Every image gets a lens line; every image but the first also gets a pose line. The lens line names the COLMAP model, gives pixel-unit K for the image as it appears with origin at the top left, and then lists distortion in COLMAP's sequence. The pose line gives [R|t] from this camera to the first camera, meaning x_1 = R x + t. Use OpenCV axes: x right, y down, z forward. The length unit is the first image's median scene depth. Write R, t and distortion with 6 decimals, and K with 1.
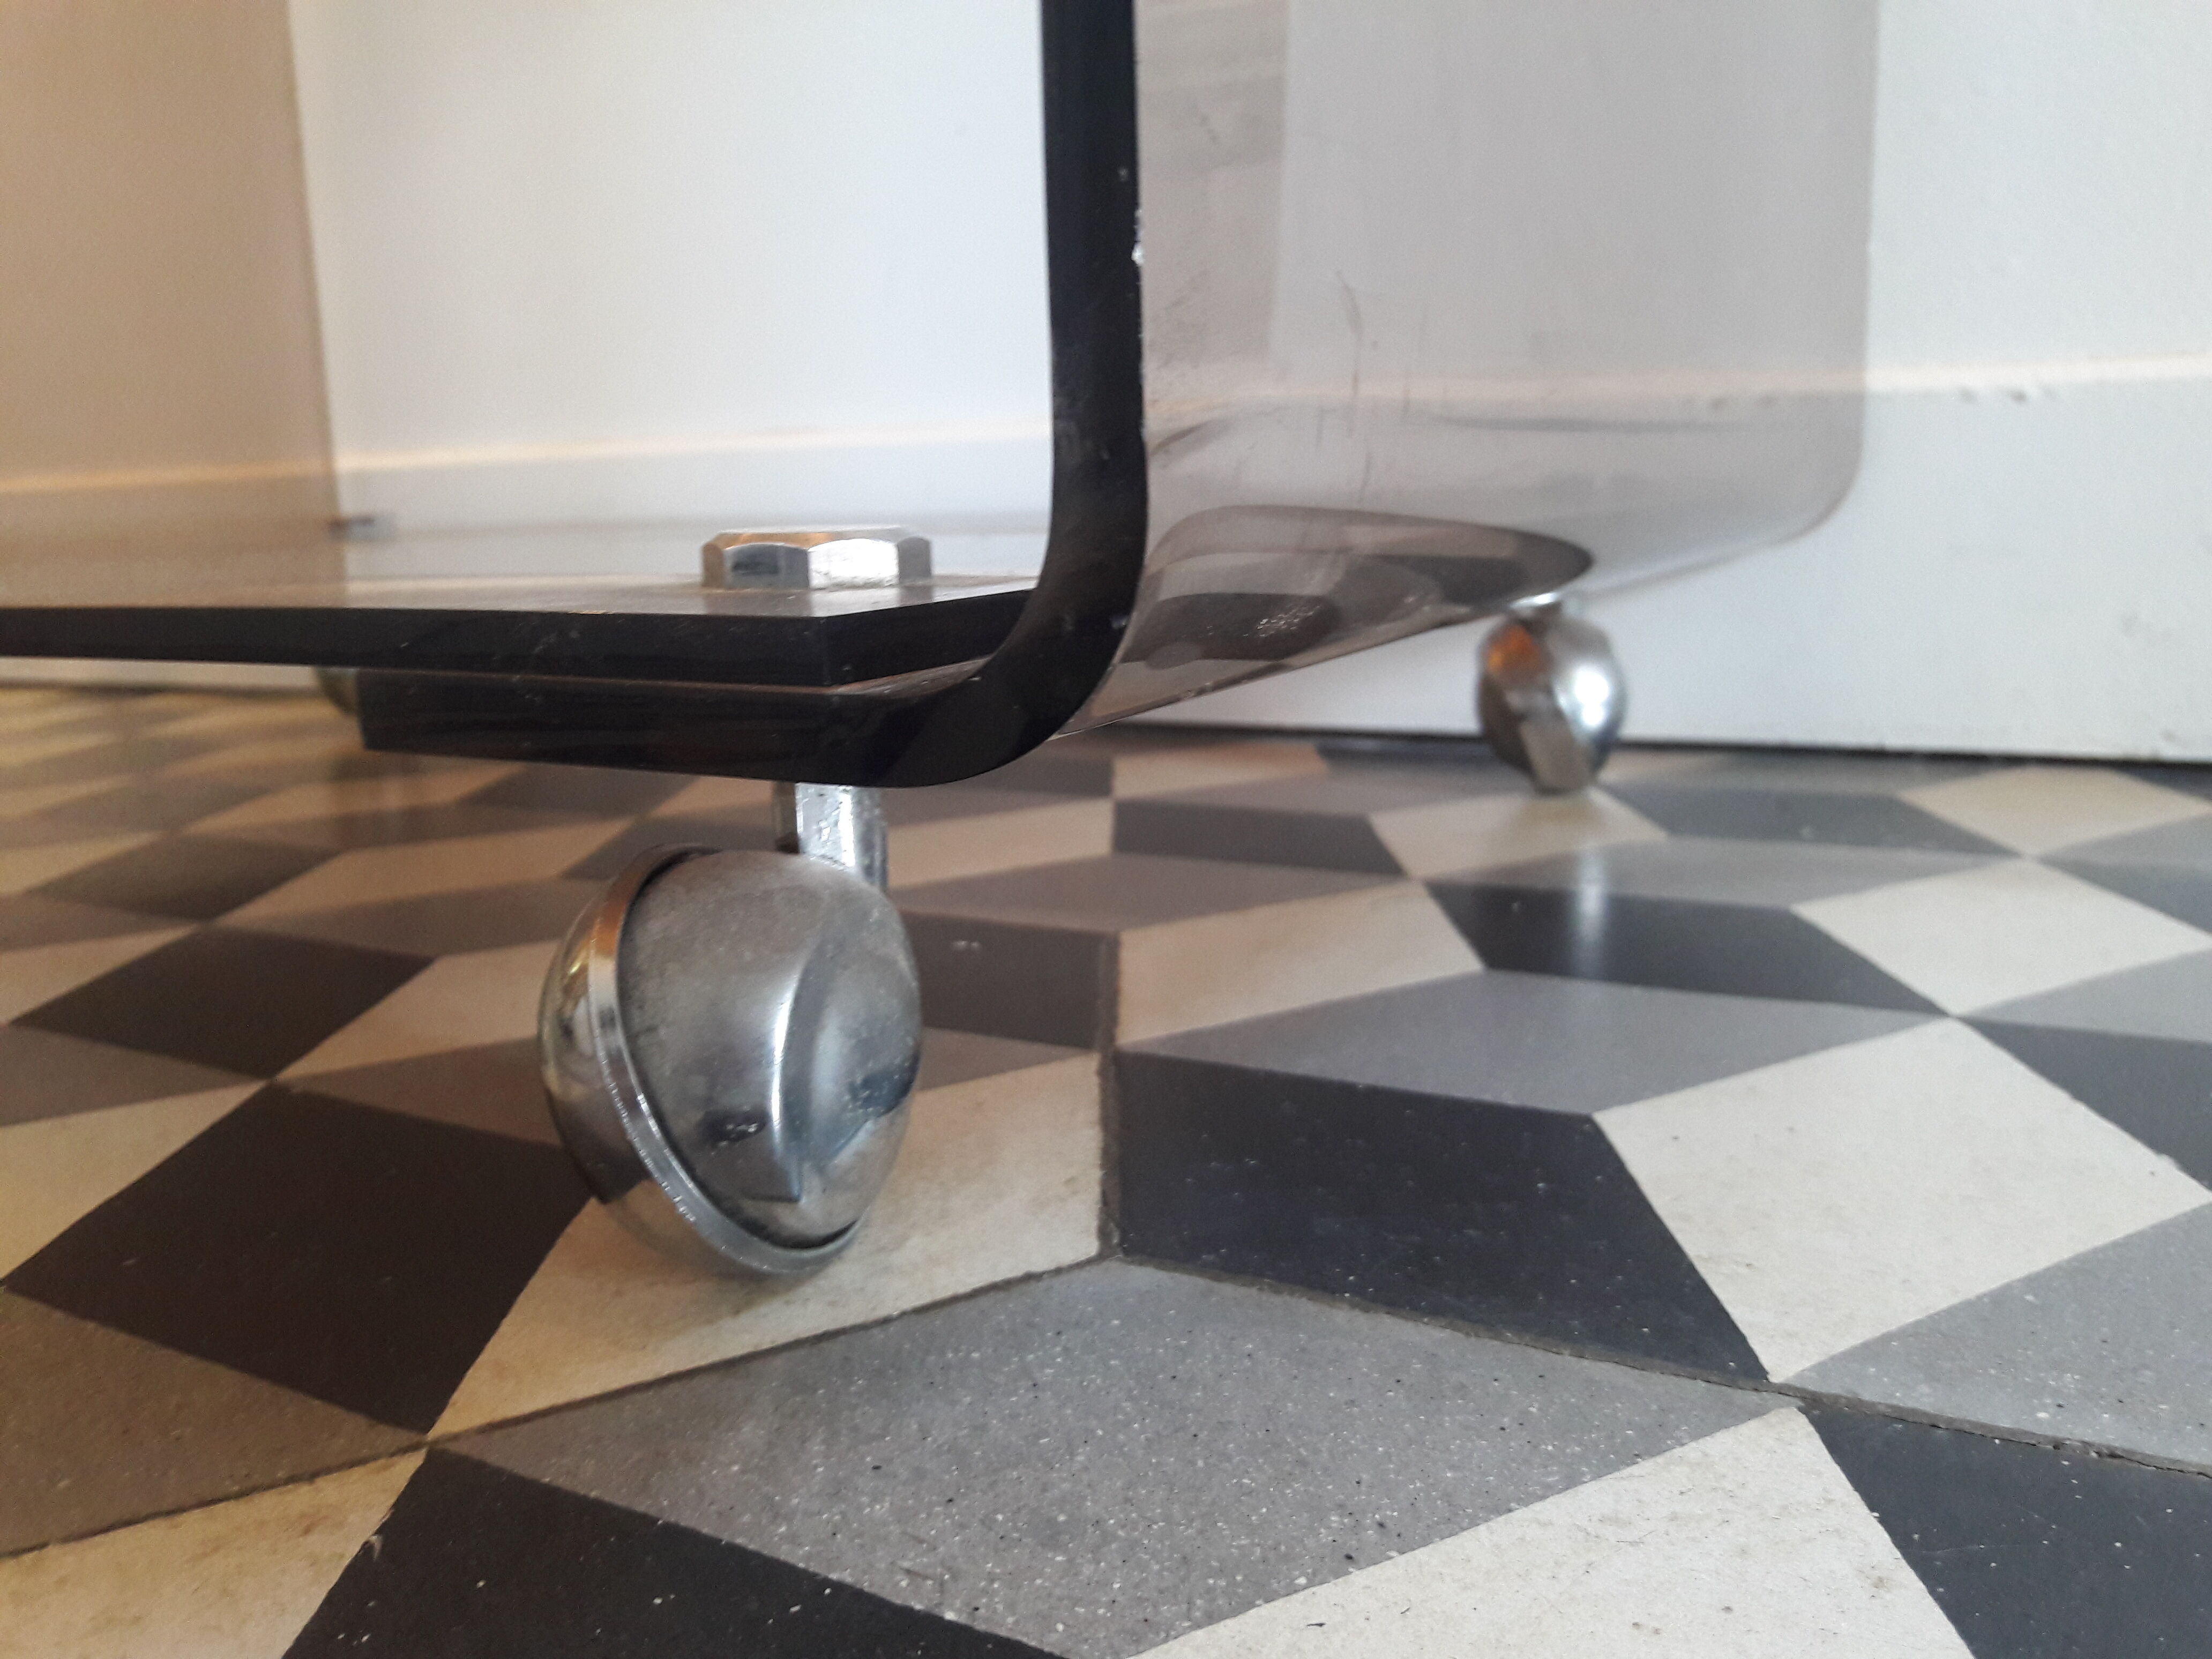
lens RADIAL K [[1903.5, 0, 1068.8], [0, 1903.5, 831.5], [0, 0, 1]] dist [-0.026612, -0.007235]
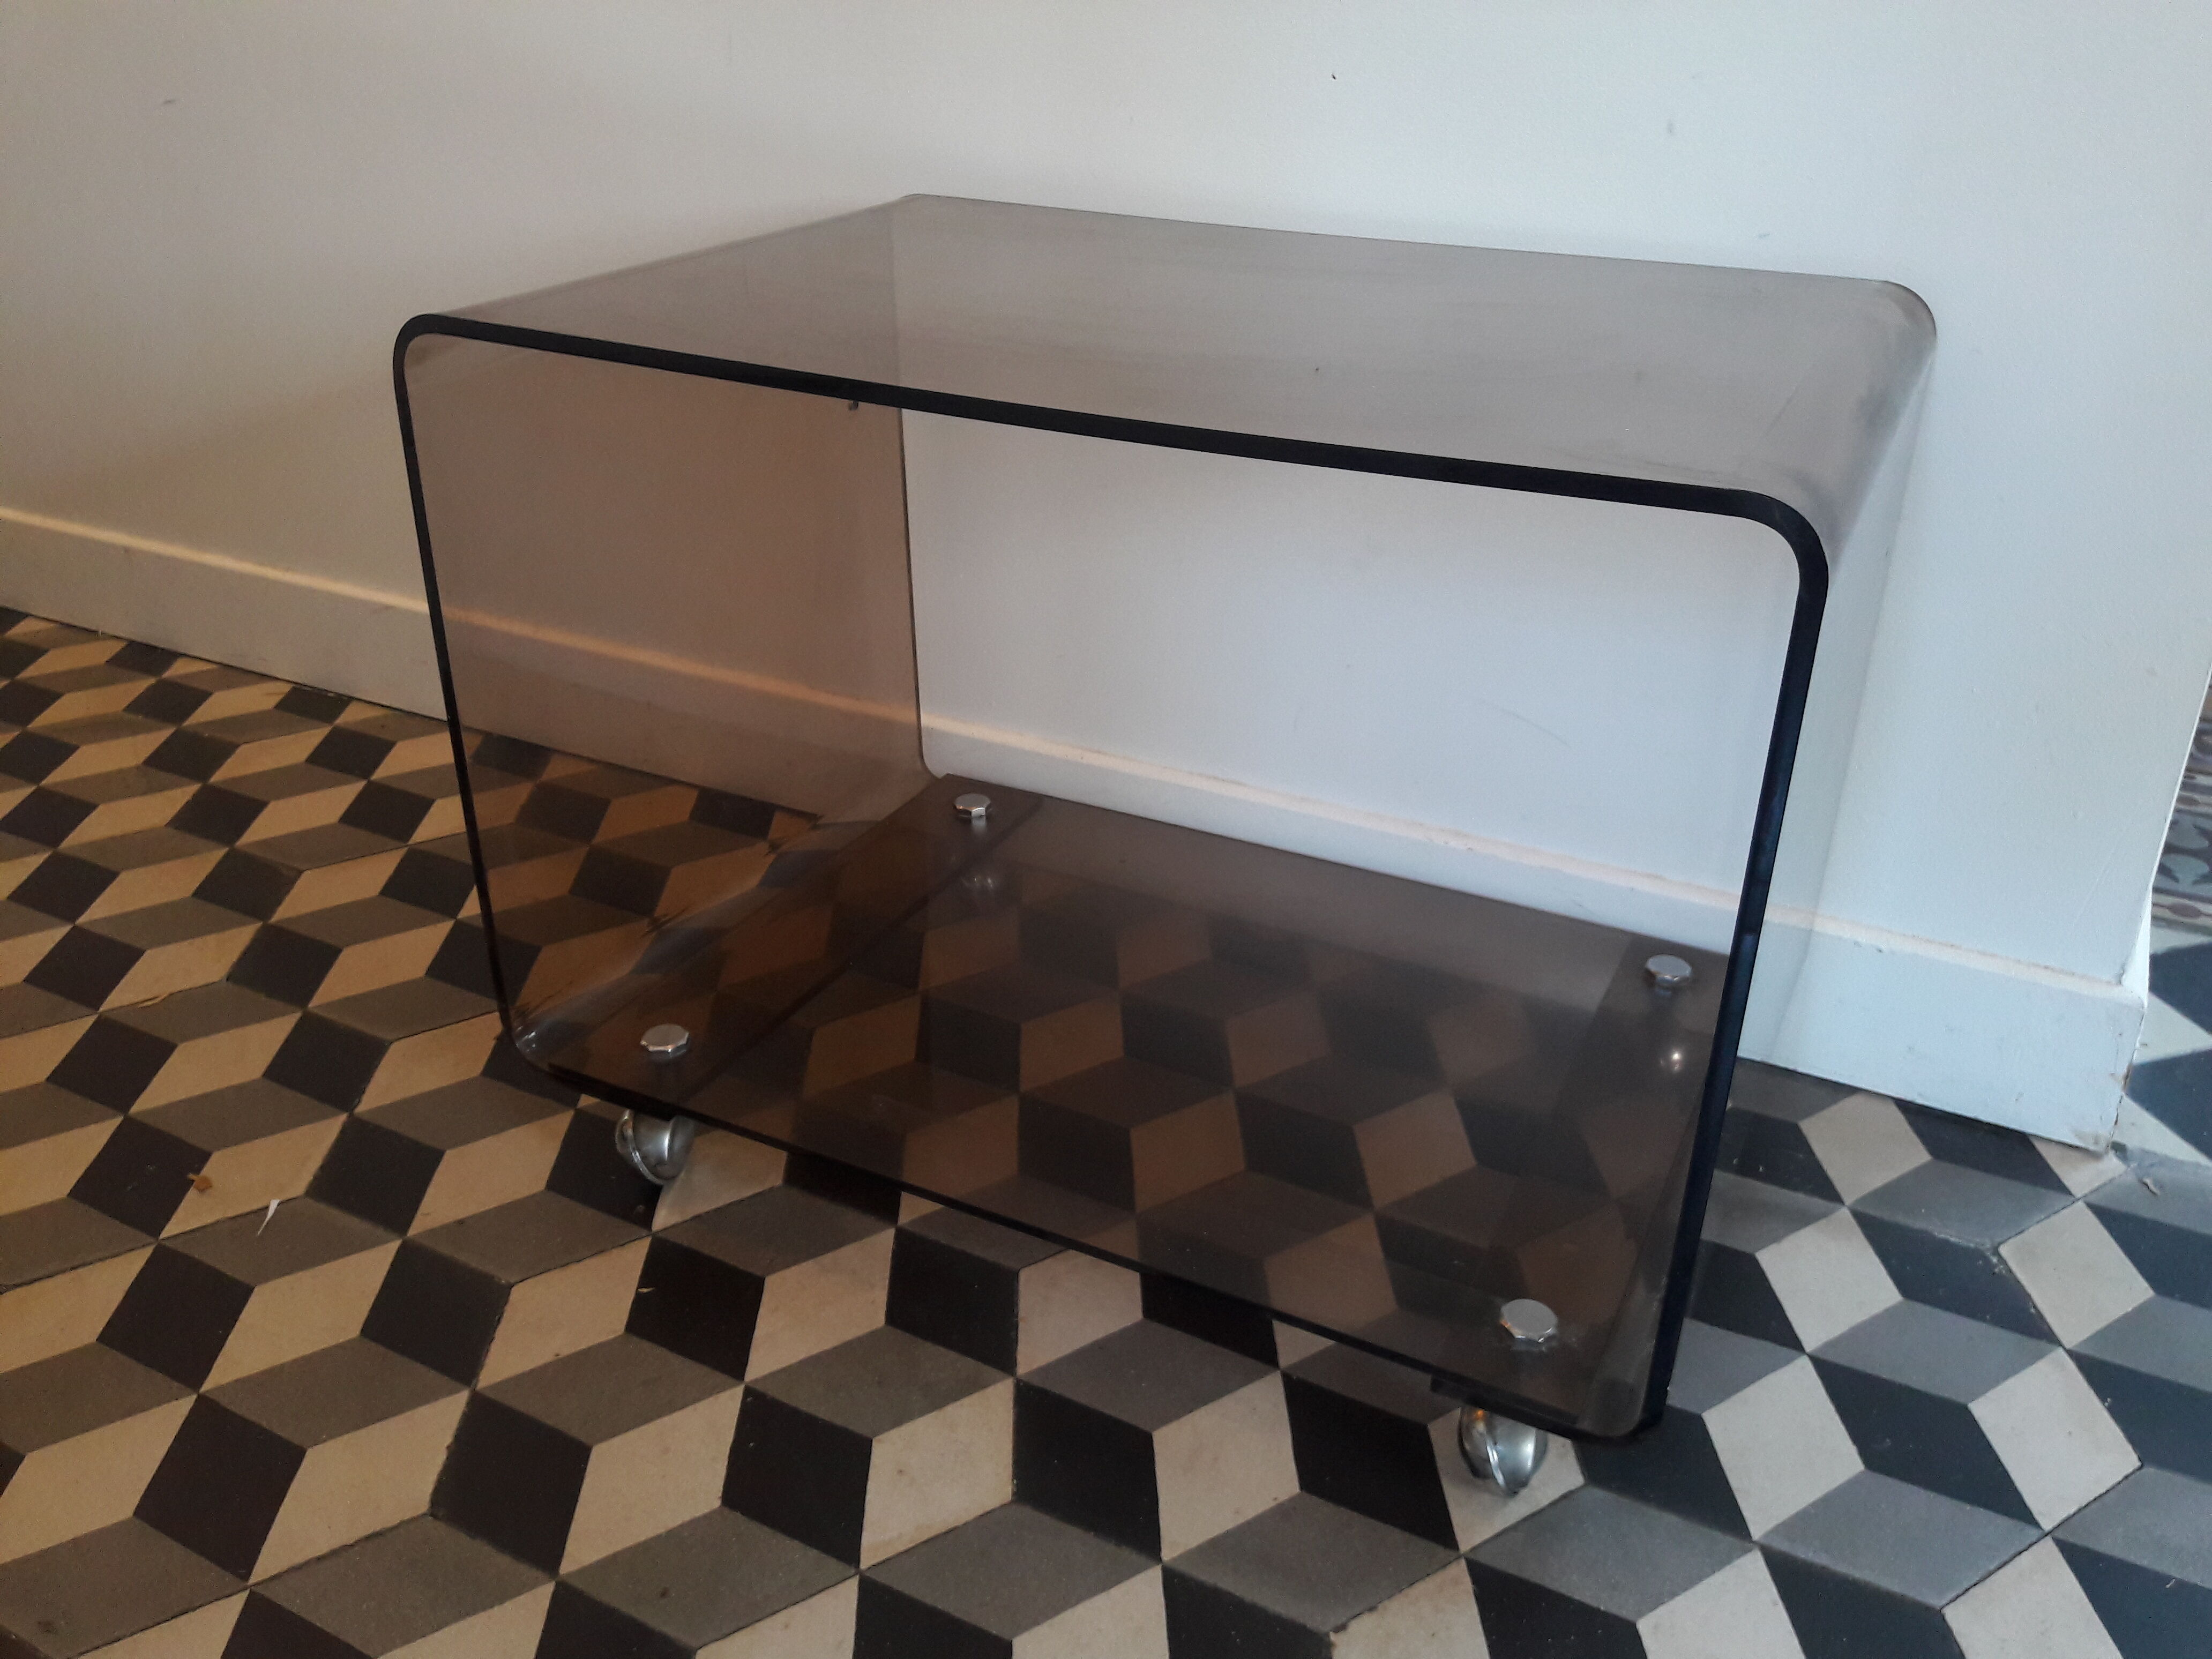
lens RADIAL K [[1789.5, 0, 1106.0], [0, 1789.5, 829.5], [0, 0, 1]] dist [-0.005141, -0.006365]
pose [[0.998404, 0.010425, 0.055511, -1.347150], [-0.025214, 0.961719, 0.272874, -2.320745], [-0.050541, -0.273838, 0.960447, -2.412441]]
